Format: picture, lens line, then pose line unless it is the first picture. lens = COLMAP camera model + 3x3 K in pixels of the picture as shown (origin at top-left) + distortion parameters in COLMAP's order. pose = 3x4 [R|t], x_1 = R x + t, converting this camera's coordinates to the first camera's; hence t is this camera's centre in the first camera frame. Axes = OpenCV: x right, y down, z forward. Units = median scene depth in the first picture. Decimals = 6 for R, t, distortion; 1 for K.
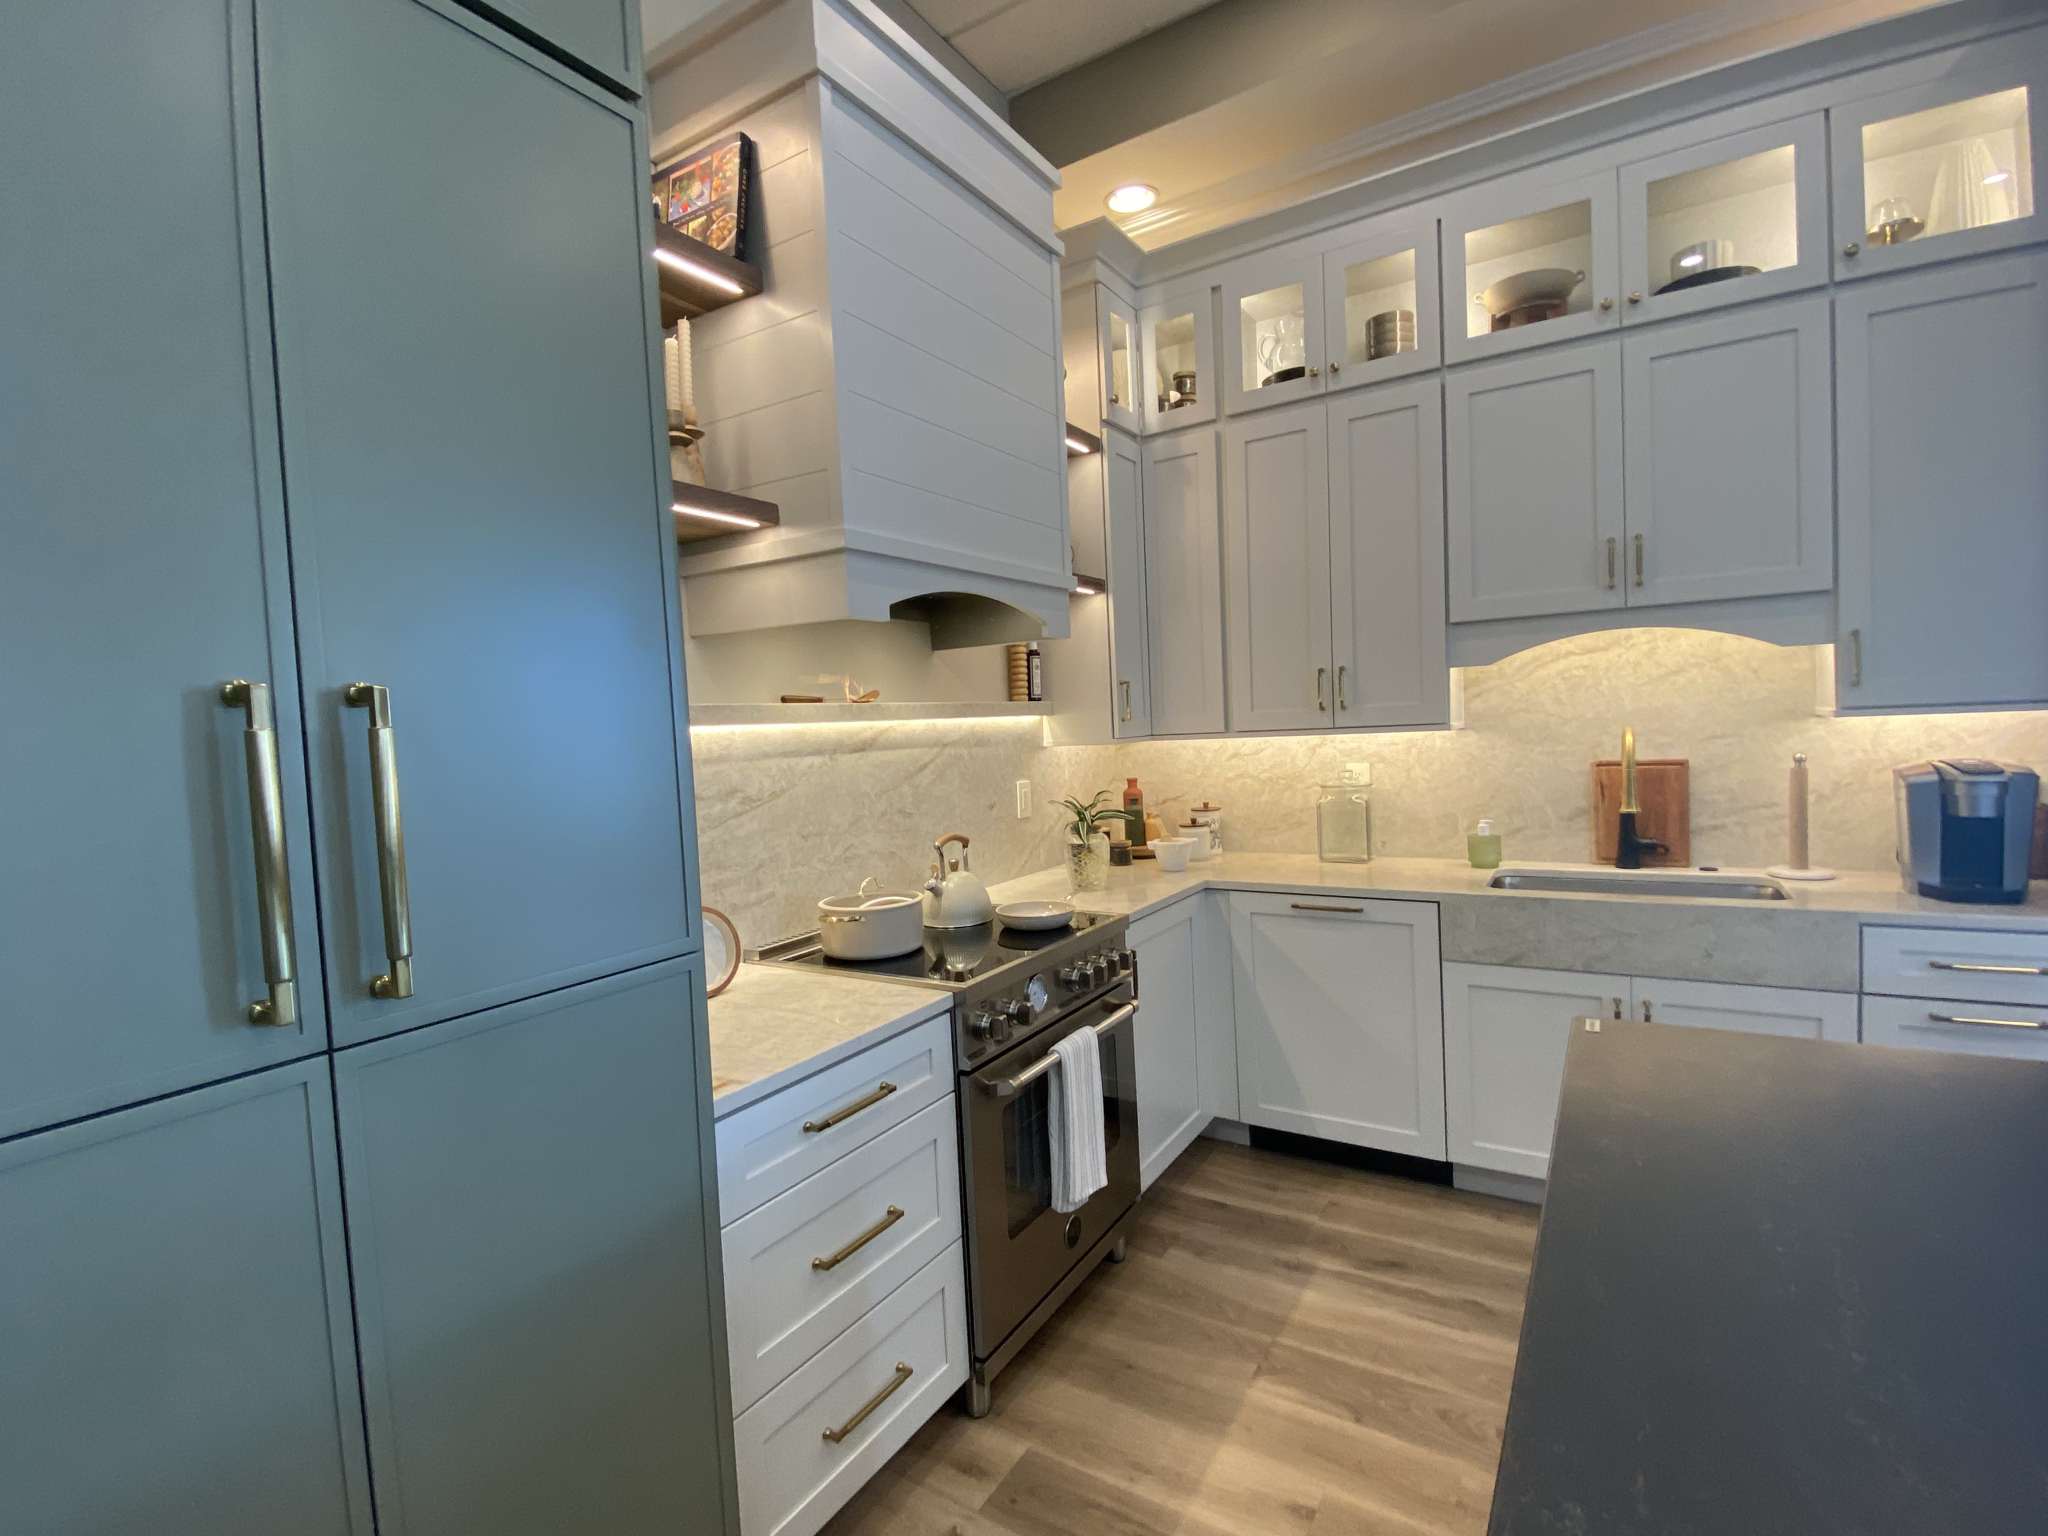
lens RADIAL K [[948.7, 0, 1015.2], [0, 948.7, 774.8], [0, 0, 1]] dist [0.050596, -0.040972]
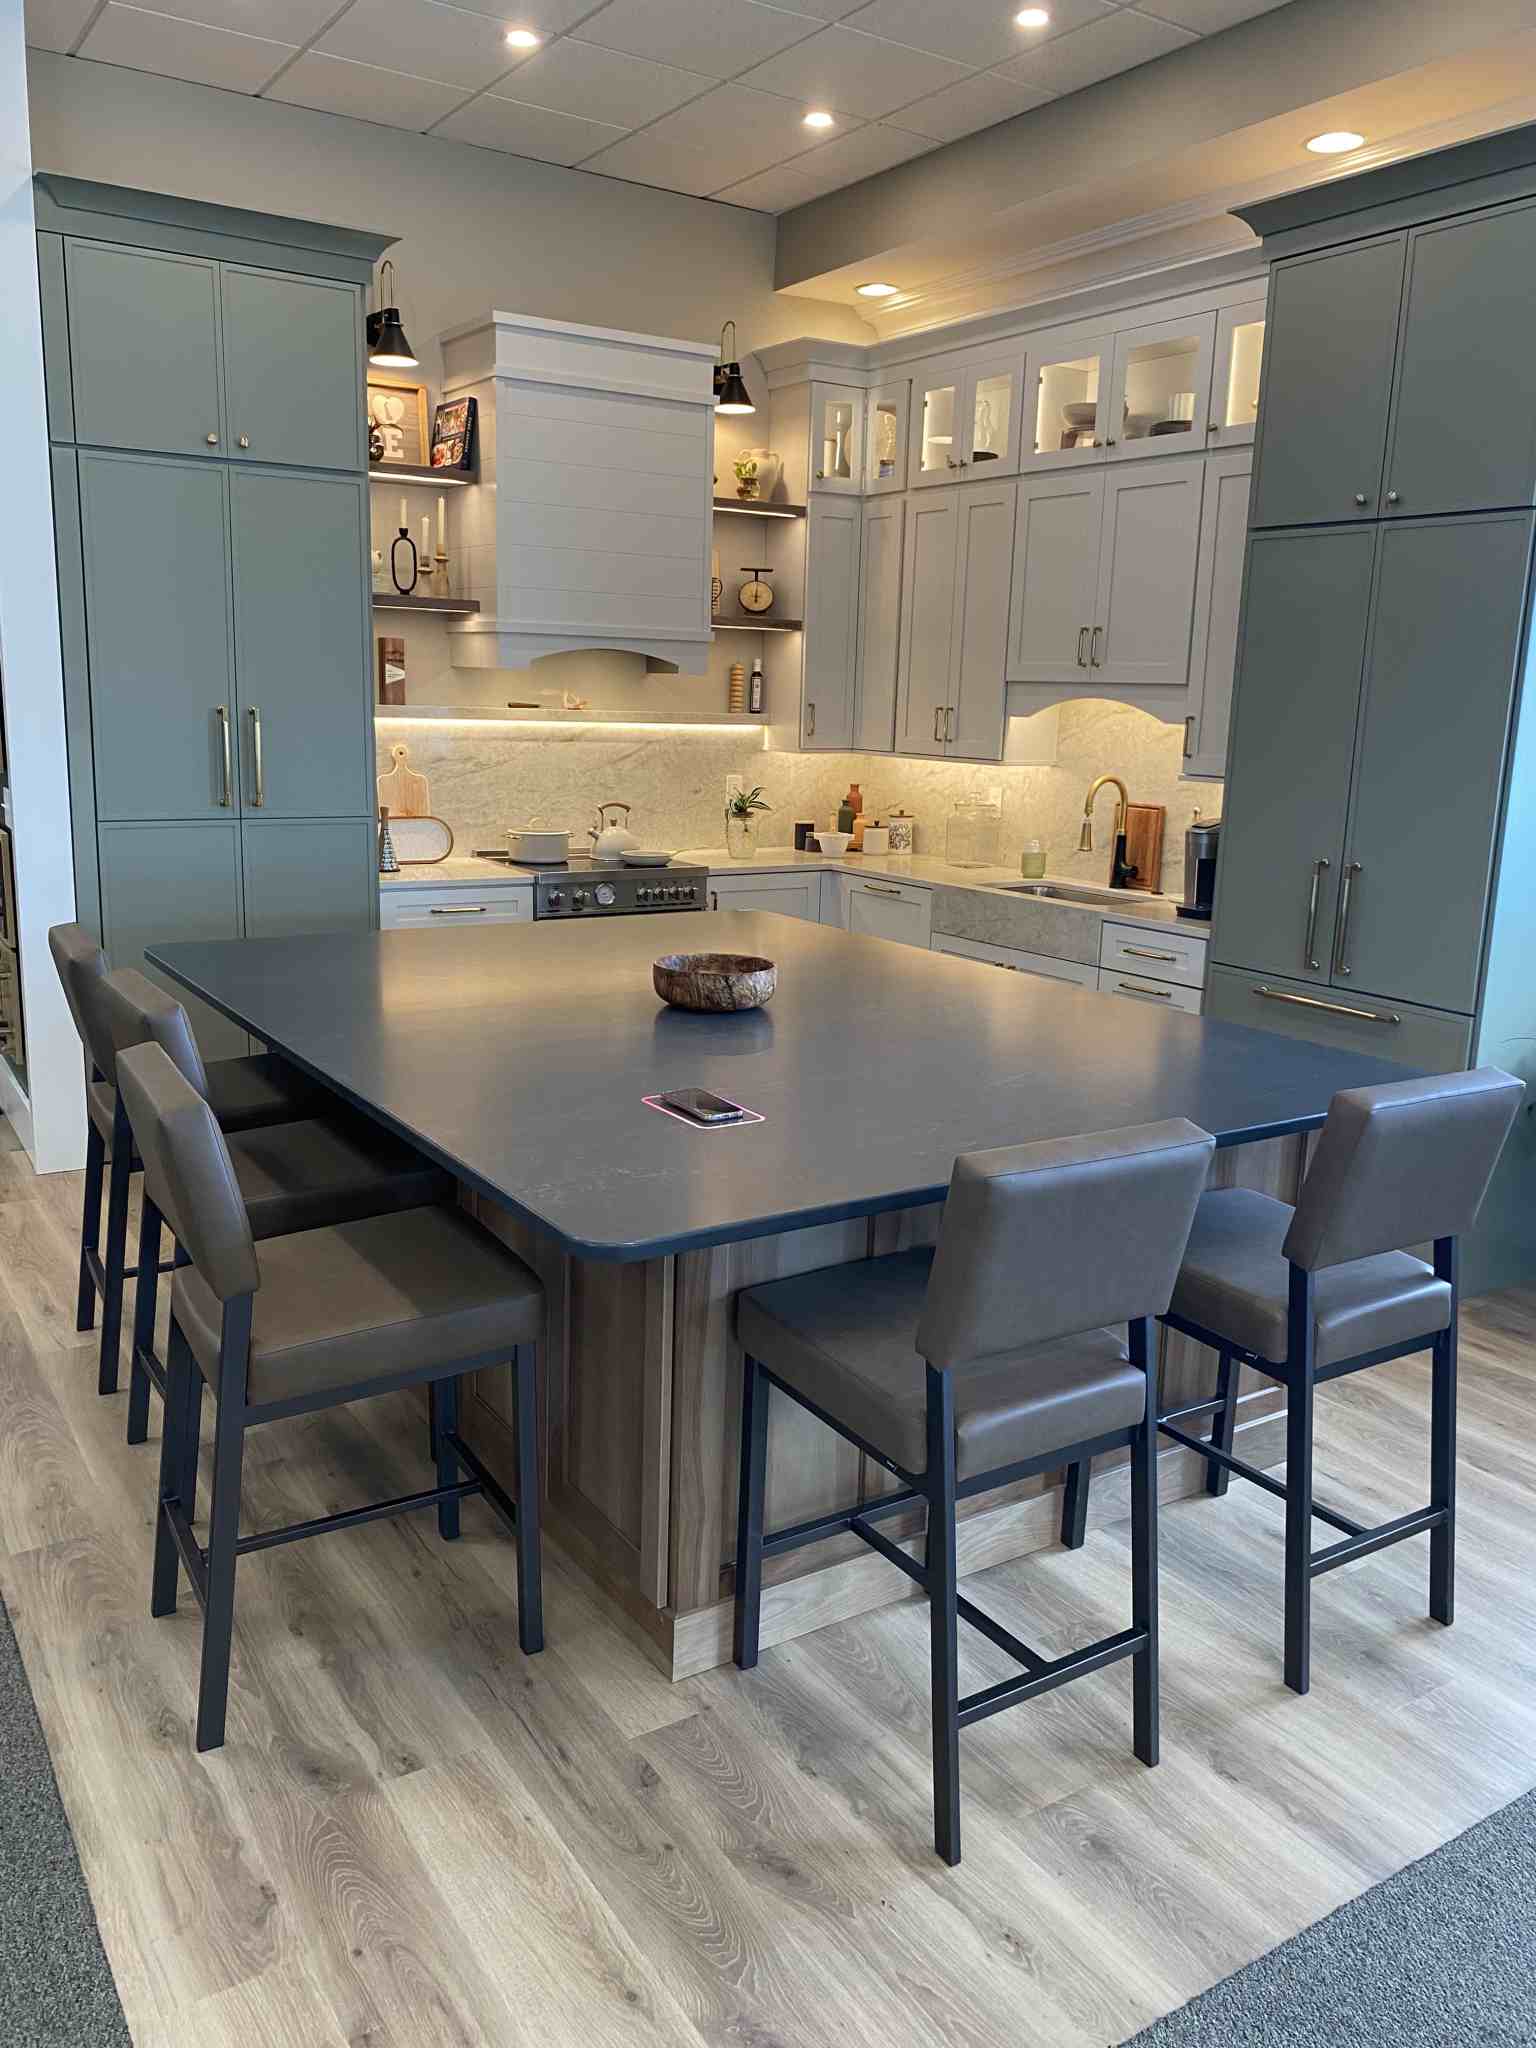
lens RADIAL K [[1545.1, 0, 768.3], [0, 1545.1, 1013.3], [0, 0, 1]] dist [0.113790, -0.301857]
pose [[0.907838, 0.158035, -0.388401, 1.077796], [-0.094785, 0.979627, 0.177050, -0.063033], [0.408468, -0.123918, 0.904322, -1.100588]]
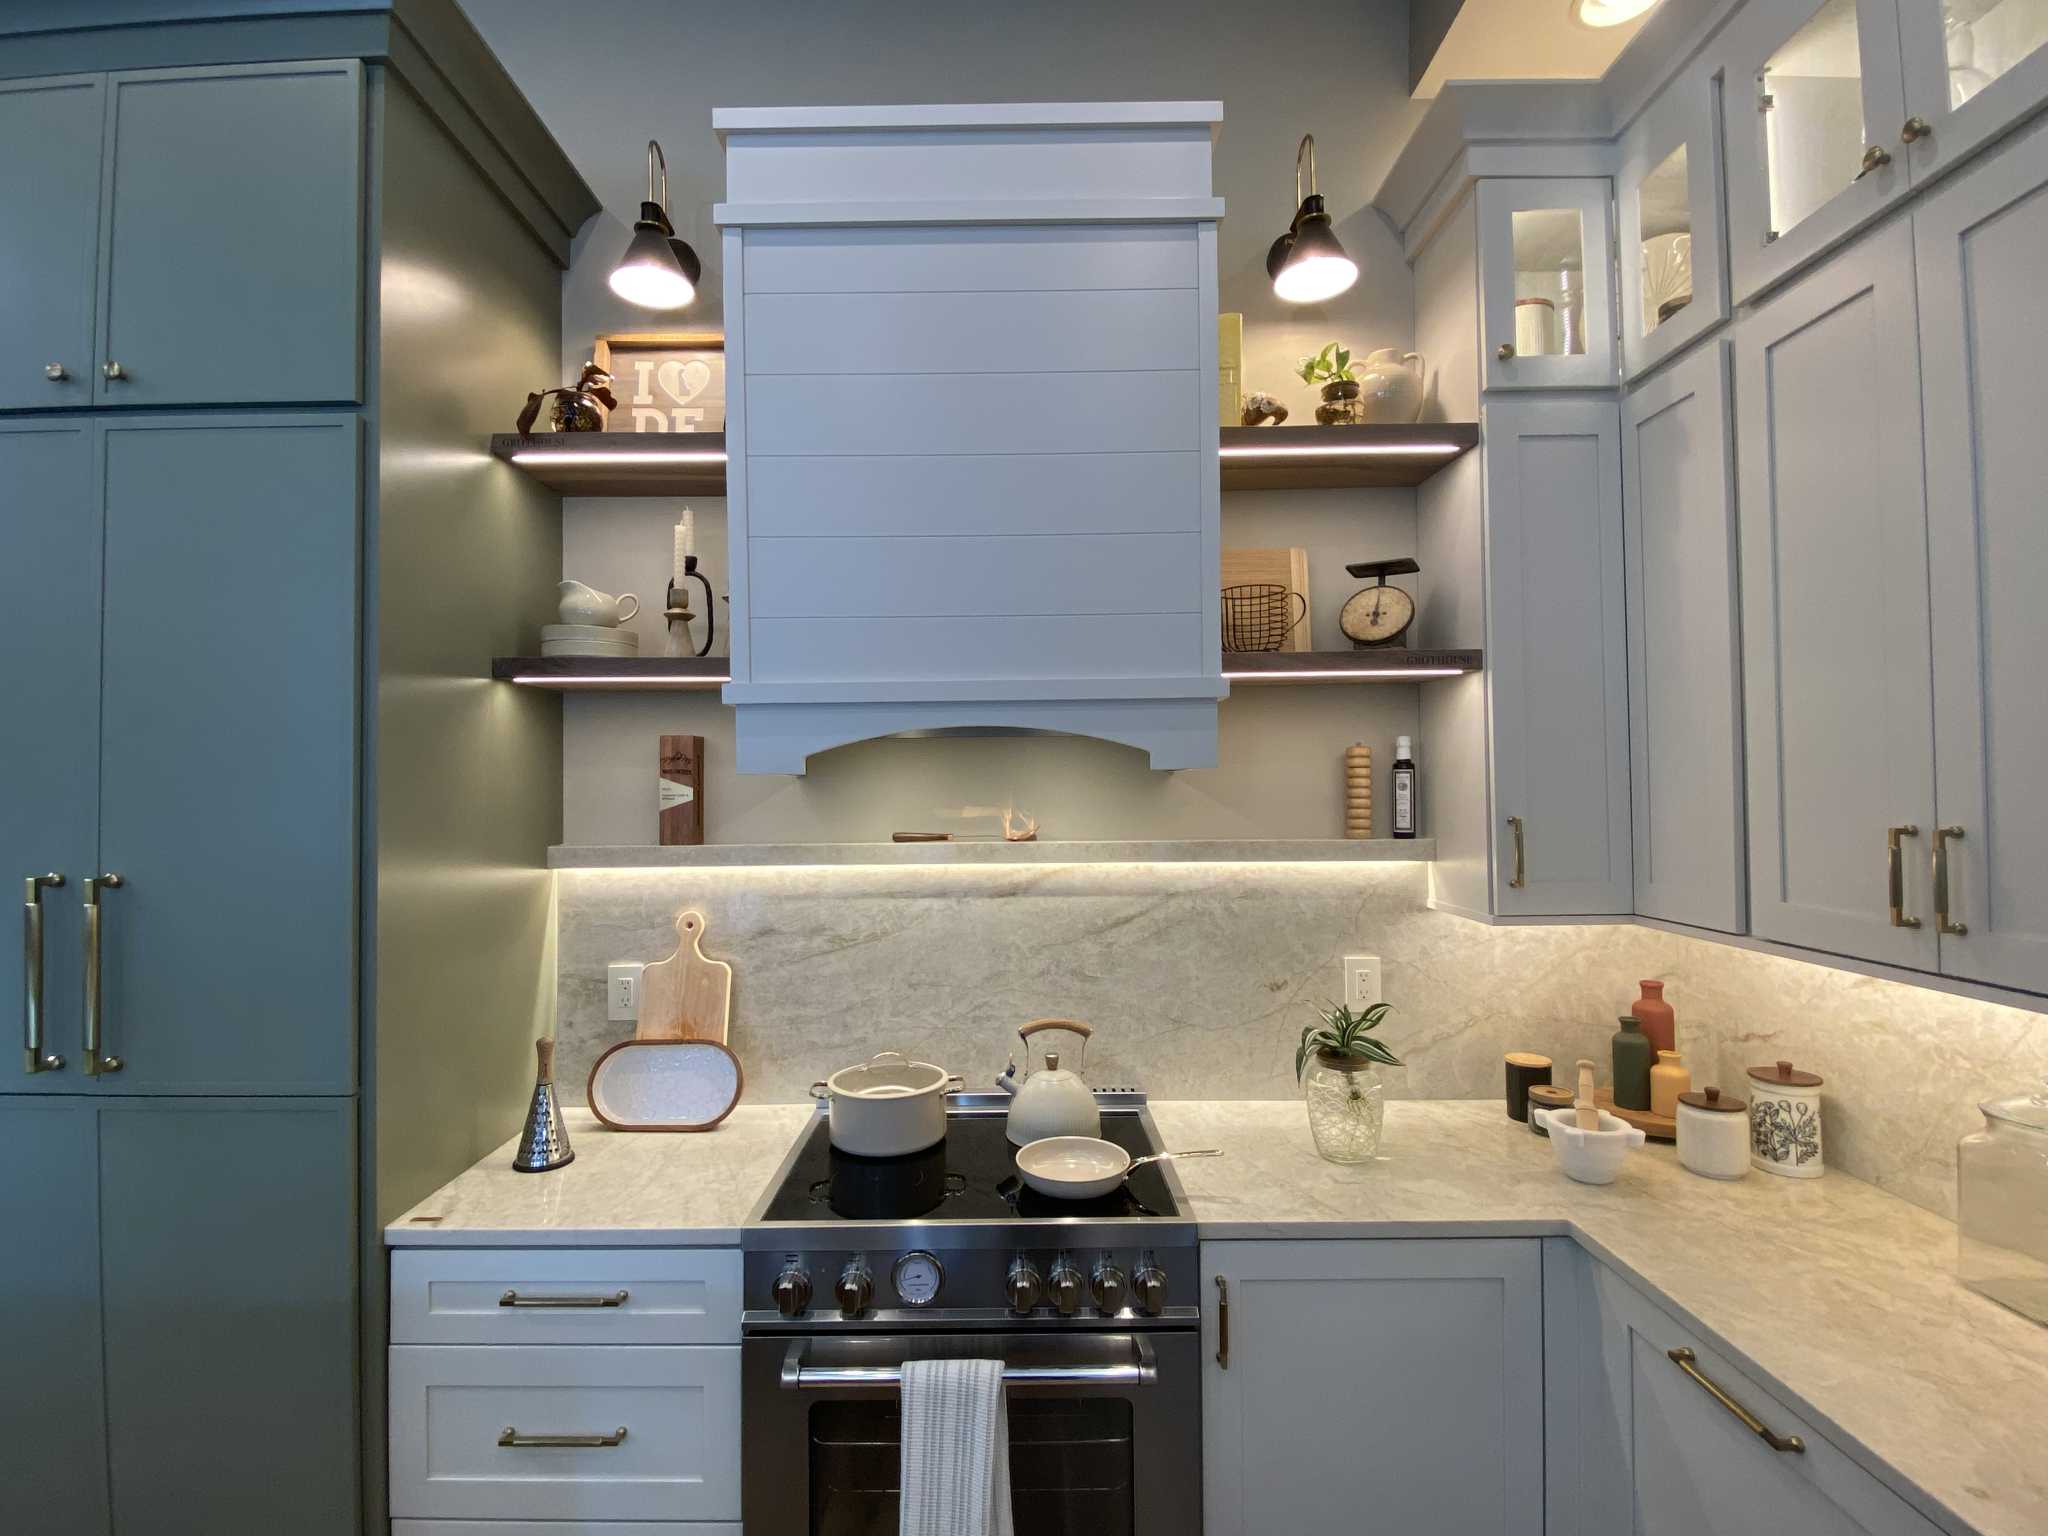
lens RADIAL K [[948.7, 0, 1015.2], [0, 948.7, 774.8], [0, 0, 1]] dist [0.050596, -0.040972]
pose [[0.536212, 0.029763, -0.843558, 0.516451], [-0.061351, 0.998109, -0.003783, -0.120806], [0.841850, 0.053781, 0.537025, 0.486773]]
